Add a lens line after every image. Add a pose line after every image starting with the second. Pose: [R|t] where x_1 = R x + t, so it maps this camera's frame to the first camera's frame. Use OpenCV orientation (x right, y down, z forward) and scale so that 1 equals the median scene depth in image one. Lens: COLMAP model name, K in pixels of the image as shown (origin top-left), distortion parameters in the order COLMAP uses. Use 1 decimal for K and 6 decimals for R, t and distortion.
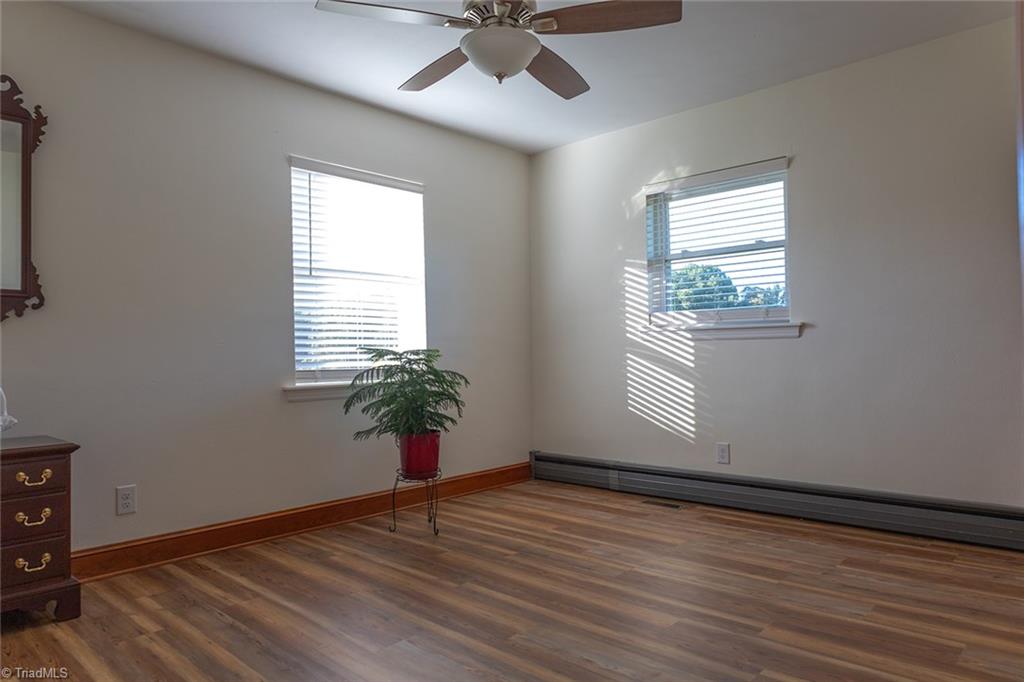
lens RADIAL K [[665.2, 0, 512.0], [0, 665.2, 341.0], [0, 0, 1]] dist [0.000519, 0.003595]
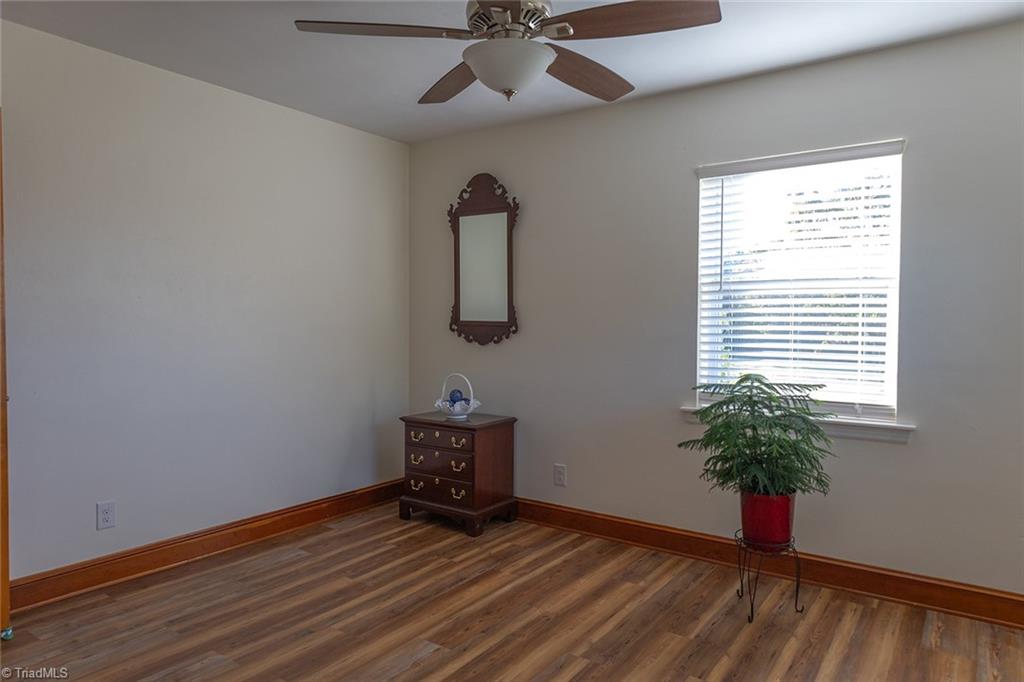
lens RADIAL K [[665.2, 0, 512.0], [0, 665.2, 341.0], [0, 0, 1]] dist [0.000519, 0.003595]
pose [[0.122797, 0.048843, -0.991229, 0.797140], [0.013490, 0.998614, 0.050878, -0.109565], [0.992340, -0.019619, 0.121968, 0.821575]]
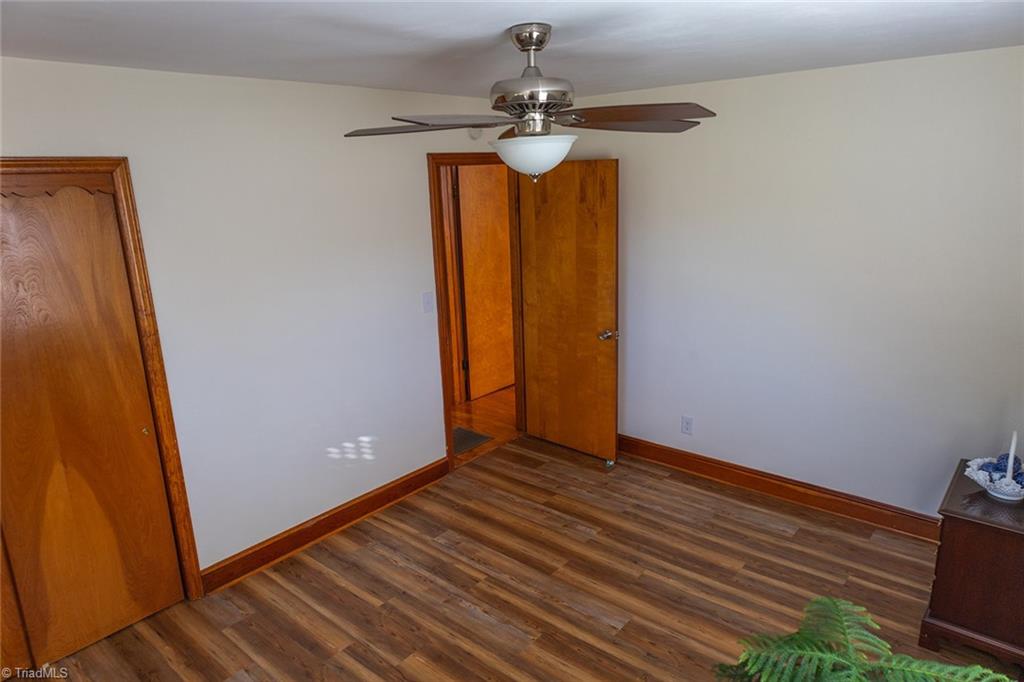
lens RADIAL K [[665.2, 0, 512.0], [0, 665.2, 341.0], [0, 0, 1]] dist [0.000519, 0.003595]
pose [[-0.998140, 0.056566, -0.022727, 0.041679], [0.049959, 0.972666, 0.226770, -0.351198], [0.034933, 0.225213, -0.973683, 1.787389]]
